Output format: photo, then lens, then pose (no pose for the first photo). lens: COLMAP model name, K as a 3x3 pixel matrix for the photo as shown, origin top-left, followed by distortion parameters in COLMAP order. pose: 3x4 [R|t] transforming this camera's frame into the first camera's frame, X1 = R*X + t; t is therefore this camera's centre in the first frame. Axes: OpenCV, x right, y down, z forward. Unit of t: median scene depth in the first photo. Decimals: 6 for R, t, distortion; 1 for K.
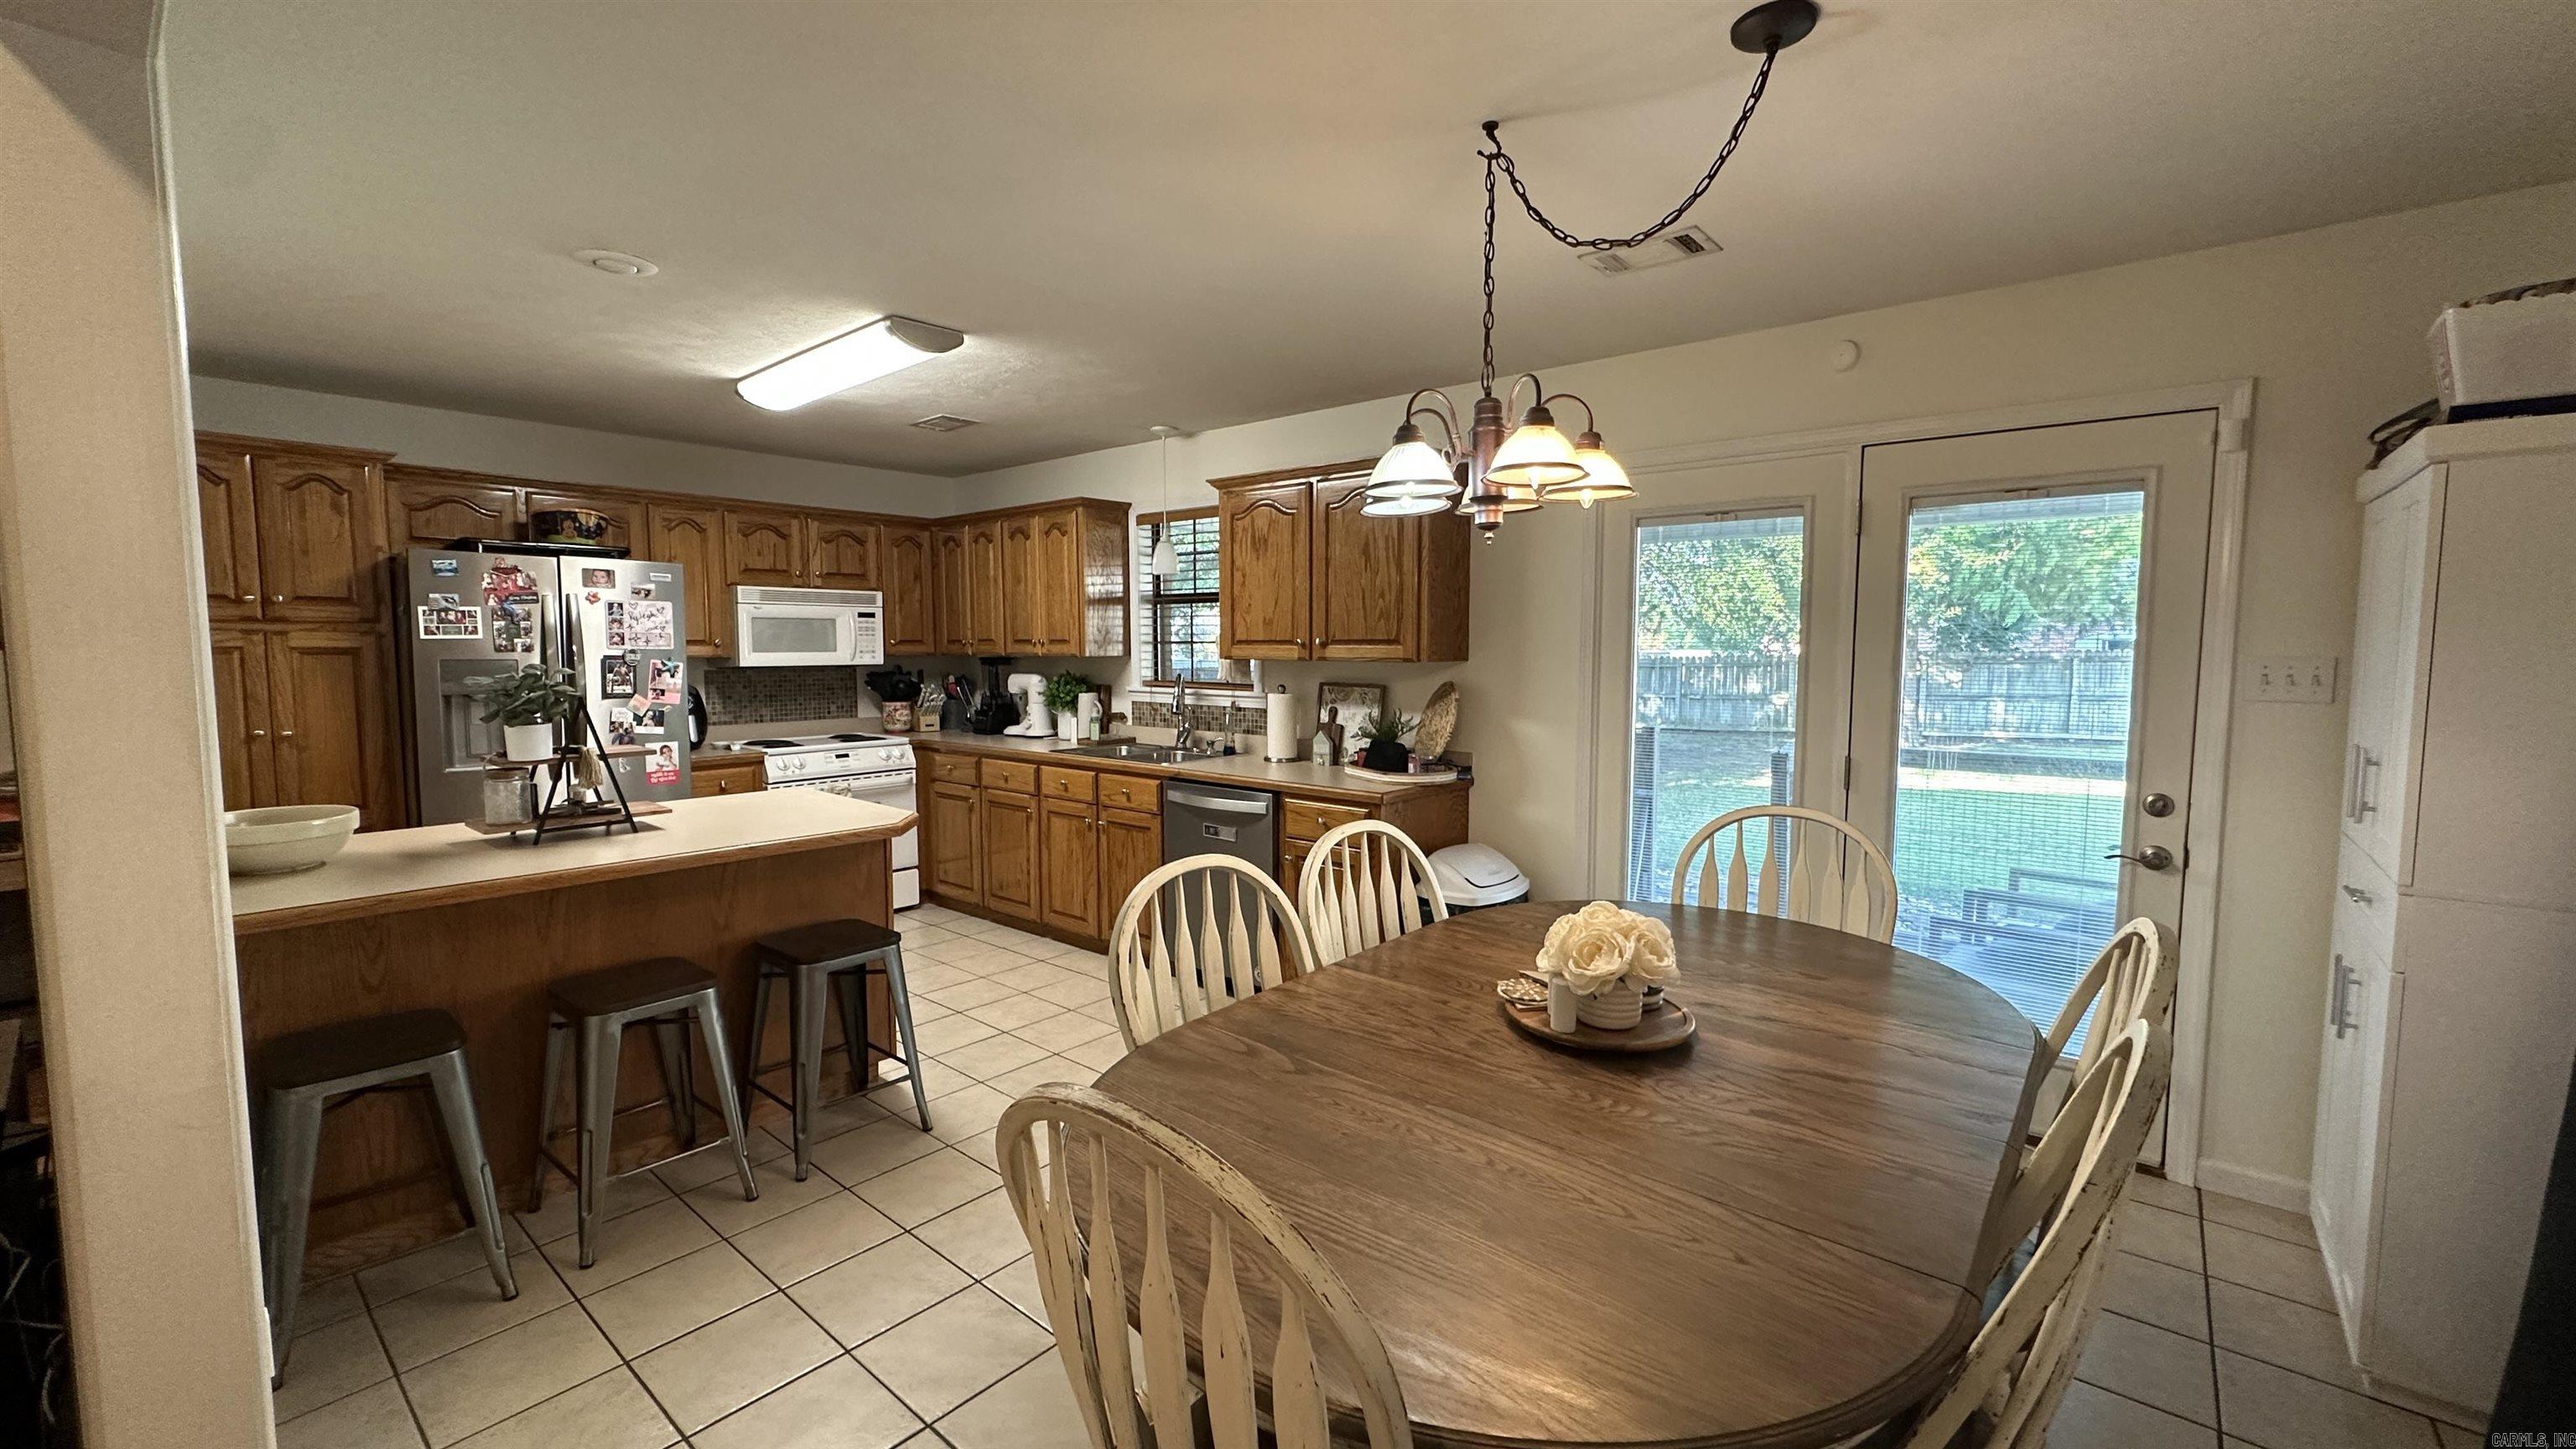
lens RADIAL K [[1026.4, 0, 1292.0], [0, 1026.4, 722.3], [0, 0, 1]] dist [0.001882, -0.000328]
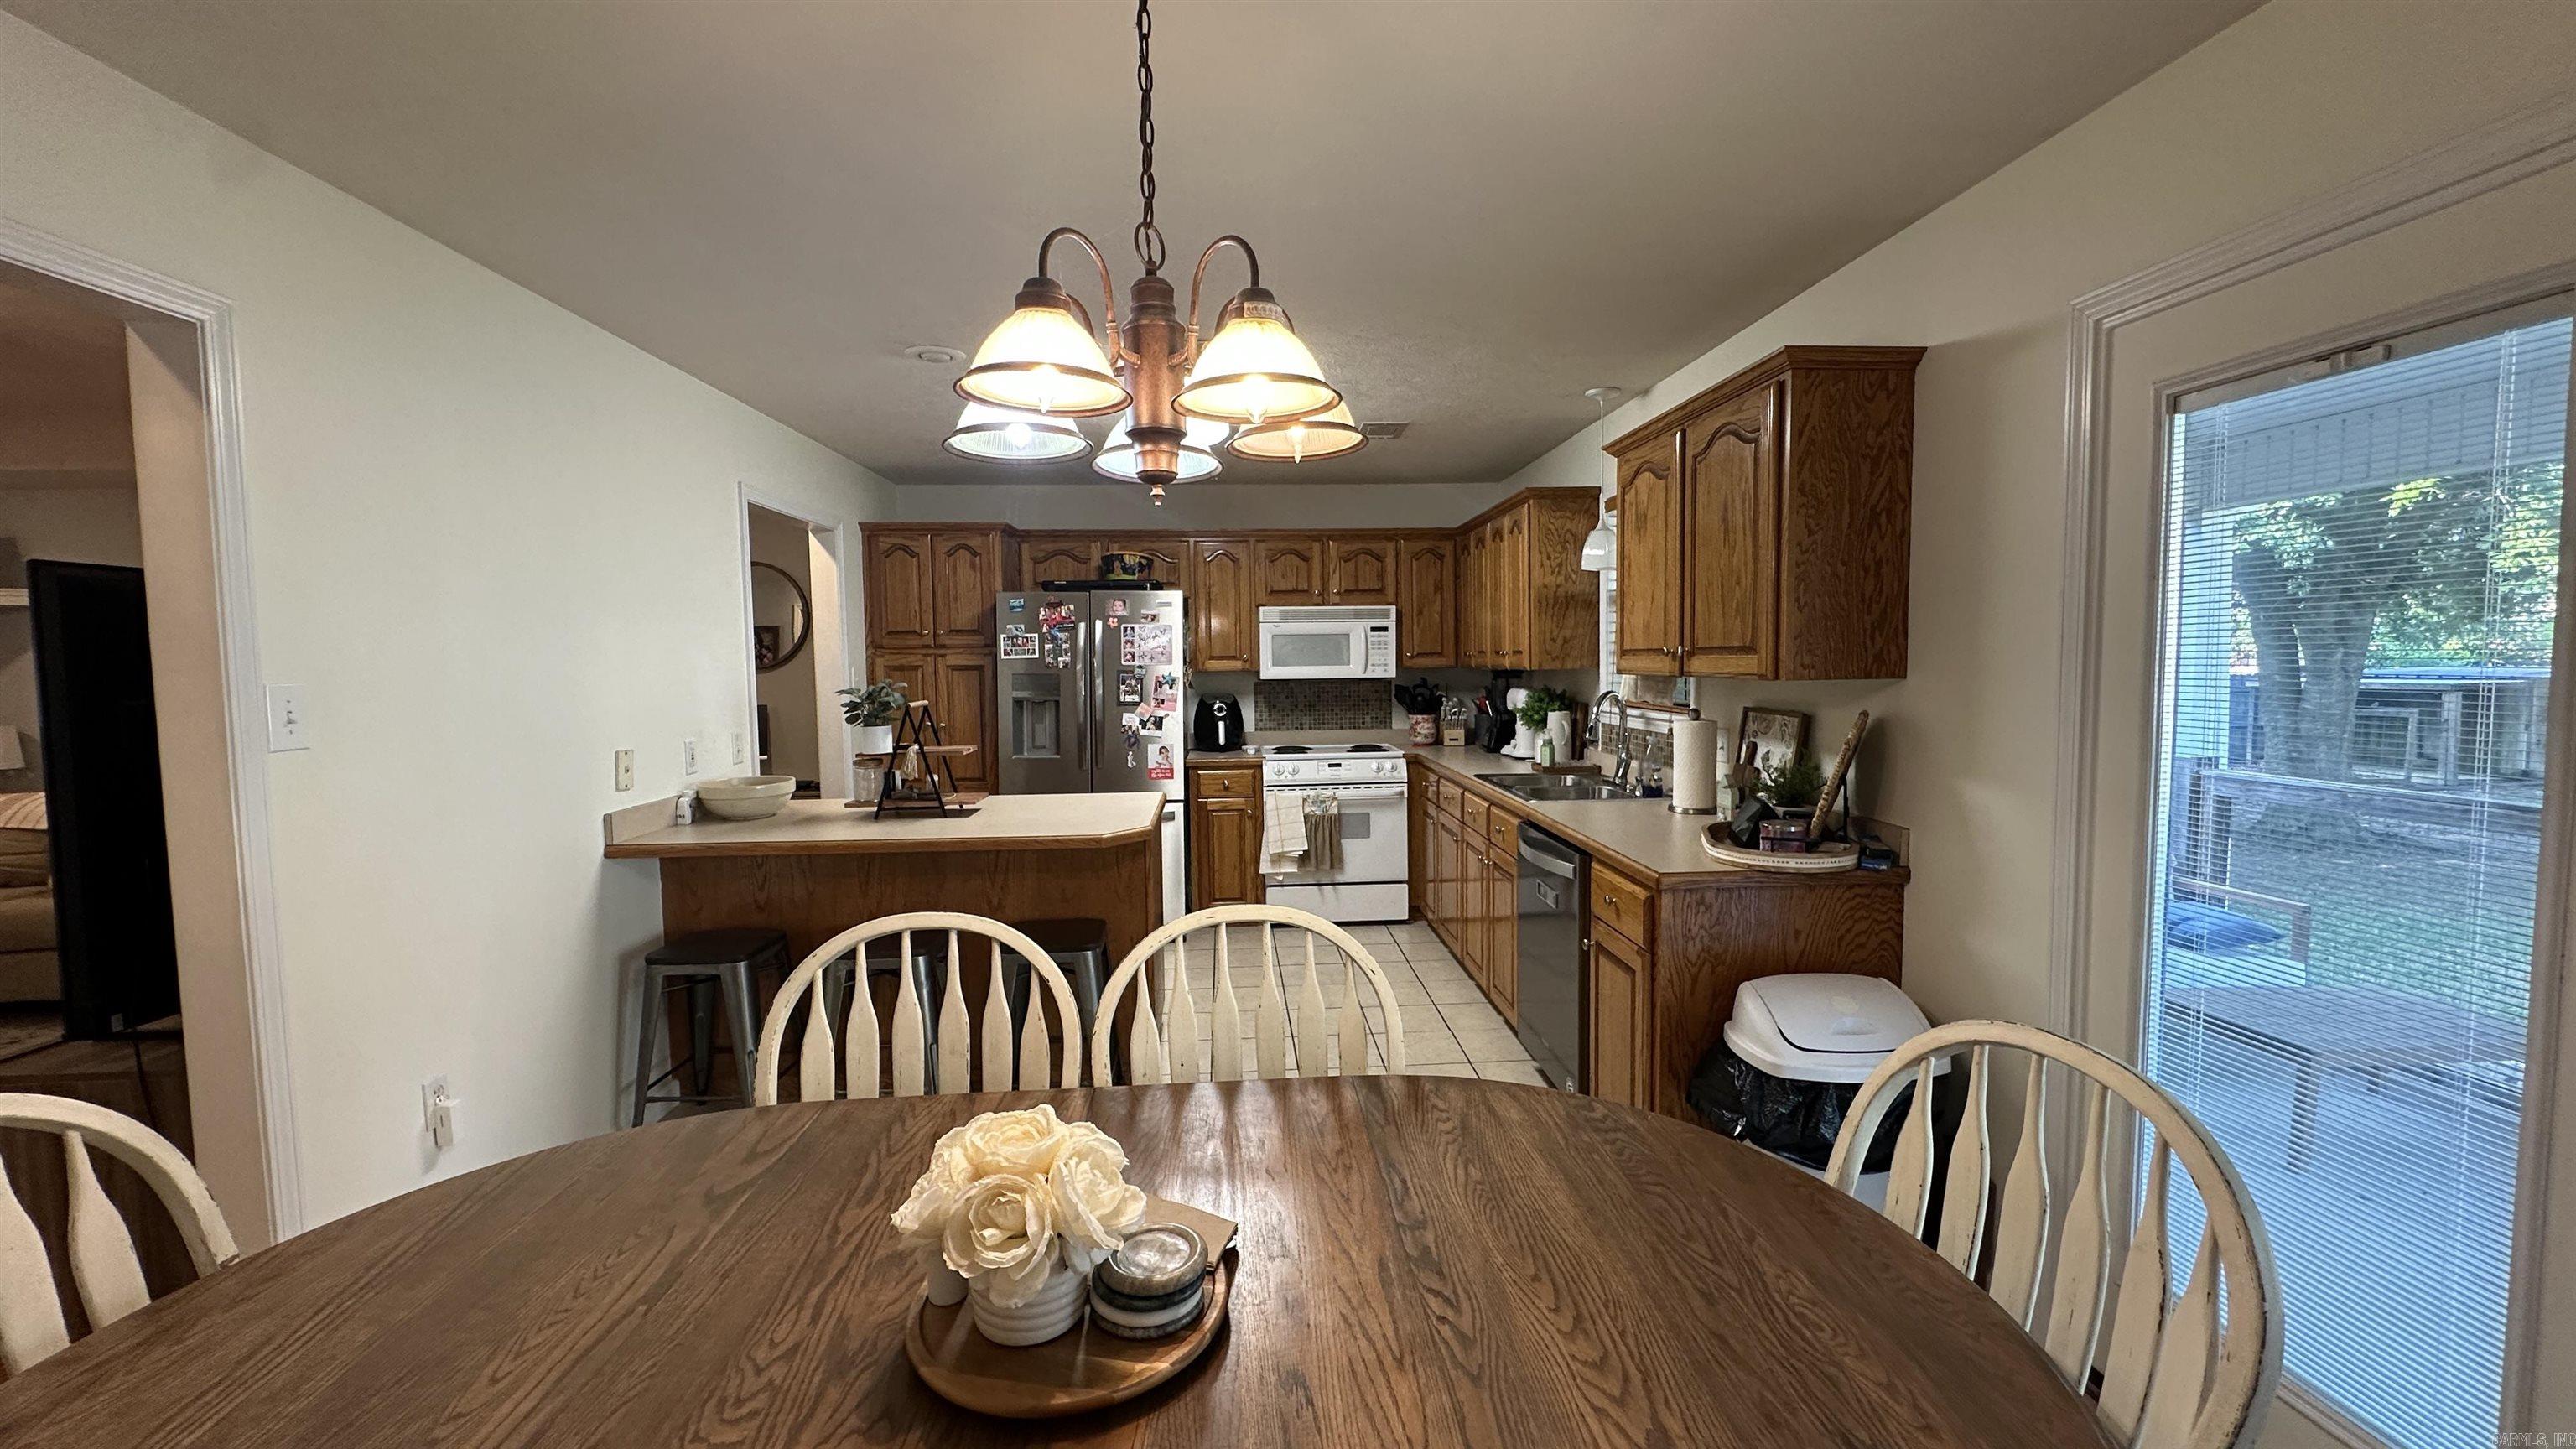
lens RADIAL K [[1026.4, 0, 1286.5], [0, 1026.4, 728.4], [0, 0, 1]] dist [0.001882, -0.000328]
pose [[0.689183, 0.040629, -0.723448, 0.342492], [-0.042545, 0.998973, 0.015572, -0.022848], [0.723338, 0.020047, 0.690203, 0.294973]]
